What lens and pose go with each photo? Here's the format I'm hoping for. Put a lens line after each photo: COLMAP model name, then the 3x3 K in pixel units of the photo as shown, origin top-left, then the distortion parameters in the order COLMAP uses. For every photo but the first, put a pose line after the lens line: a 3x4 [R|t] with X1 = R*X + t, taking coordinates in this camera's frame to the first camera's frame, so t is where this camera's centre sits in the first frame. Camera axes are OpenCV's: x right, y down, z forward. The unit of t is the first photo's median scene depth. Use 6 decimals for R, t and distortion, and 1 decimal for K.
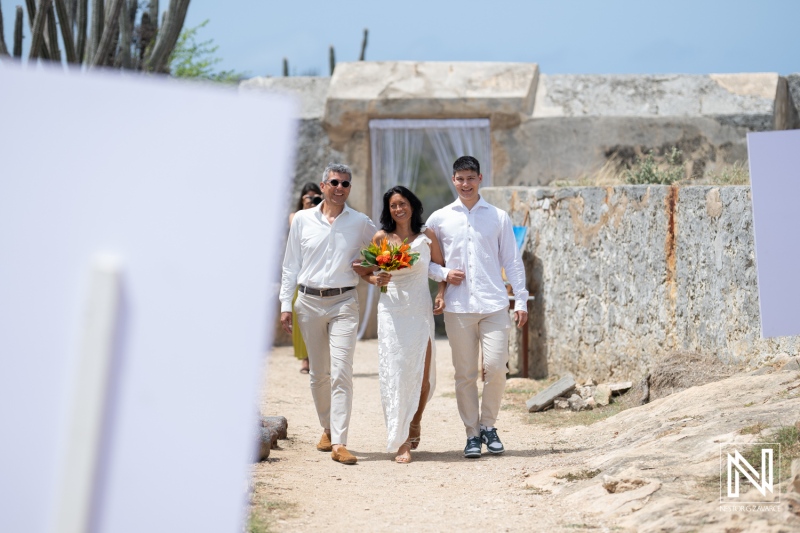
lens RADIAL K [[2422.3, 0, 400.0], [0, 2422.3, 266.5], [0, 0, 1]] dist [0.034184, 0.891917]
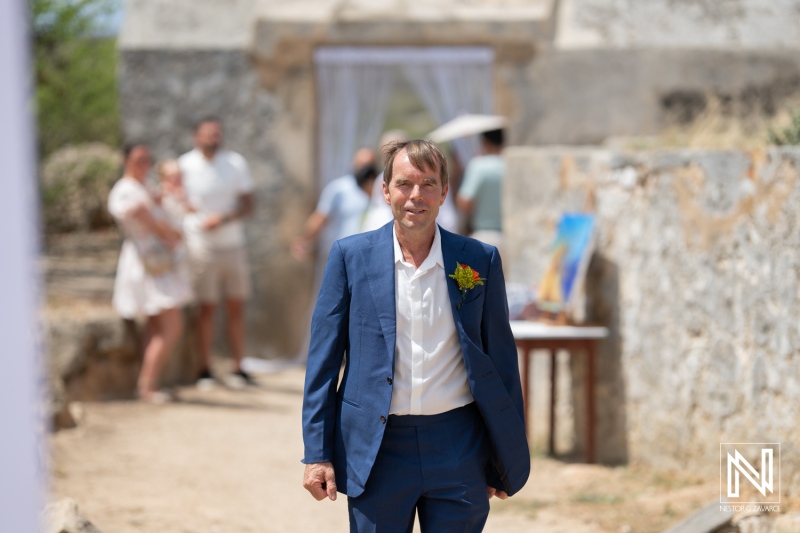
lens RADIAL K [[2422.3, 0, 400.0], [0, 2422.3, 266.5], [0, 0, 1]] dist [0.034184, 0.891917]
pose [[0.999177, 0.003670, 0.040392, -0.021062], [-0.004373, 0.999840, 0.017335, -0.014002], [-0.040322, -0.017497, 0.999034, 0.397378]]
